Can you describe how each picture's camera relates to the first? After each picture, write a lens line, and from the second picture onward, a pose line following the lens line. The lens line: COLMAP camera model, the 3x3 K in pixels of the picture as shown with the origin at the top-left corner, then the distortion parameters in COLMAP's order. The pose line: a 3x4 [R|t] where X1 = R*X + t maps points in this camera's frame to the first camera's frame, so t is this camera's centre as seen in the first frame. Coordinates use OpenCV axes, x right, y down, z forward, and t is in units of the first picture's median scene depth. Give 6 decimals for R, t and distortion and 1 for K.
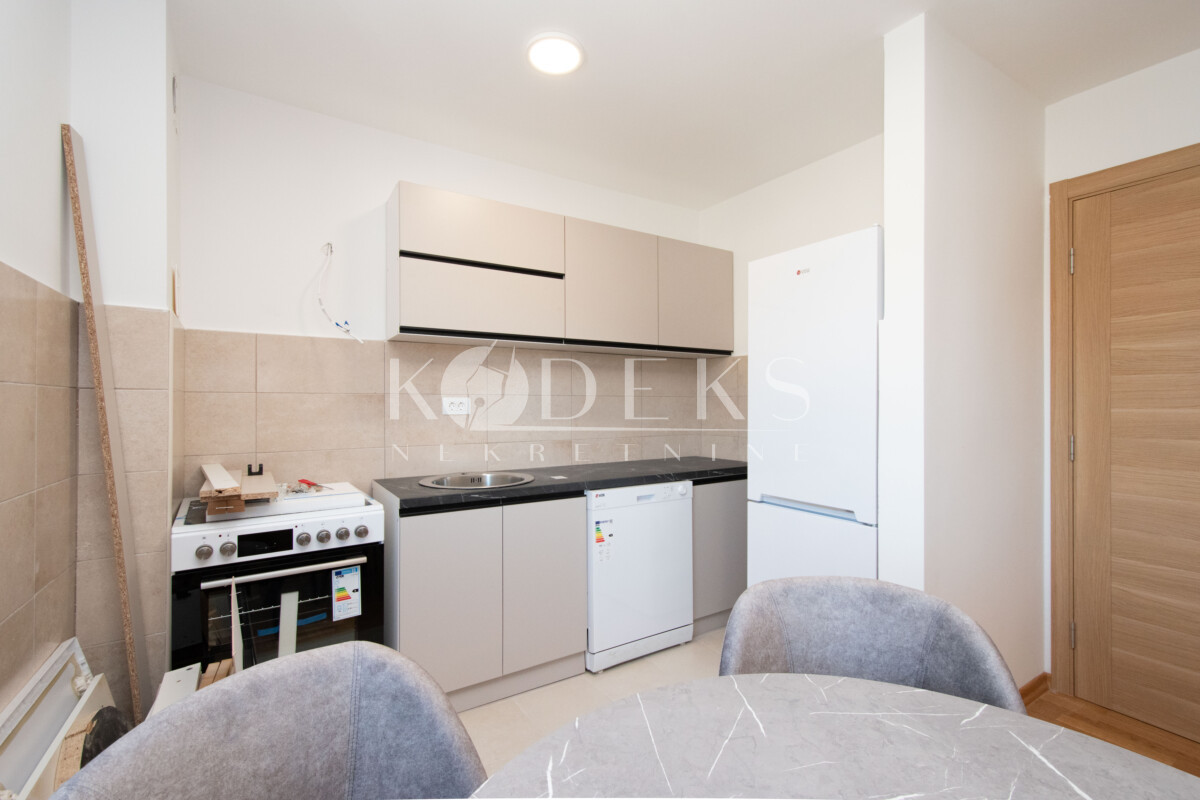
lens RADIAL K [[523.5, 0, 600.0], [0, 523.5, 400.0], [0, 0, 1]] dist [-0.000544, 0.000127]
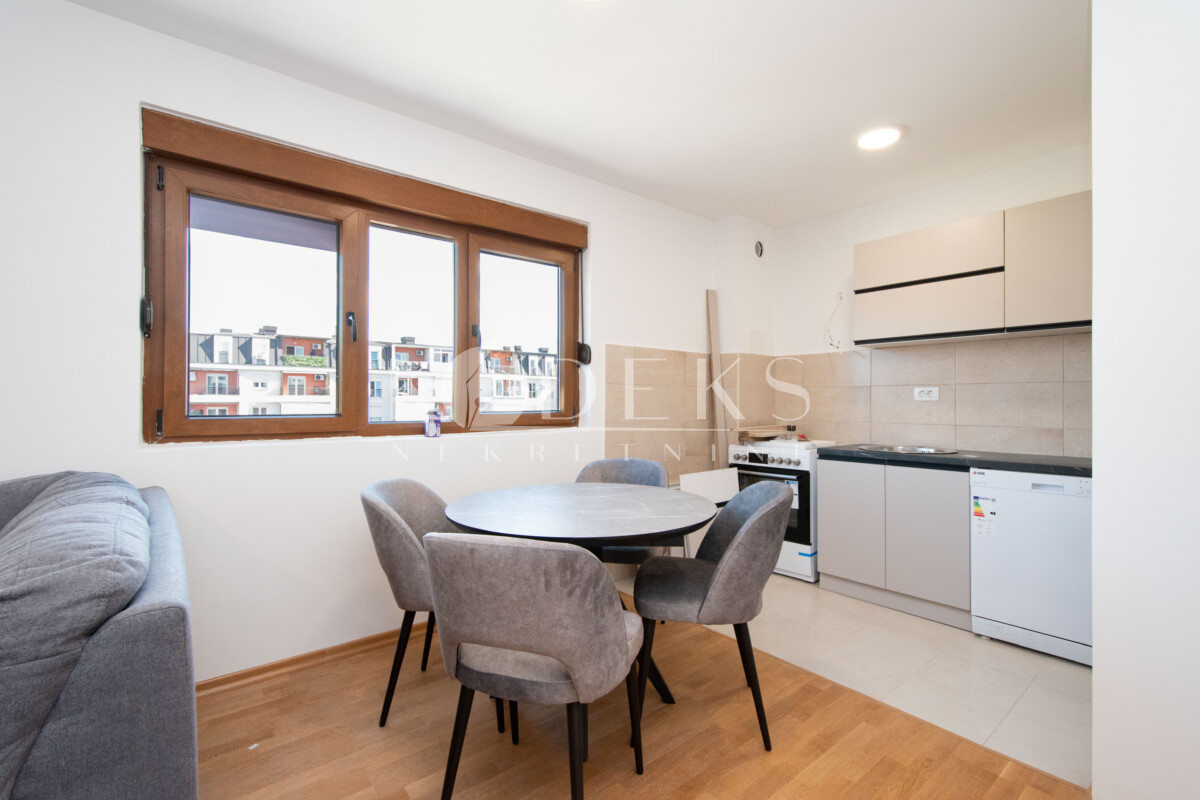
lens RADIAL K [[525.5, 0, 600.0], [0, 525.5, 400.0], [0, 0, 1]] dist [-0.000372, -0.000009]
pose [[0.108644, -0.005024, -0.994068, 1.005587], [0.002869, 0.999985, -0.004741, 0.032917], [0.994077, -0.002337, 0.108657, 0.098155]]
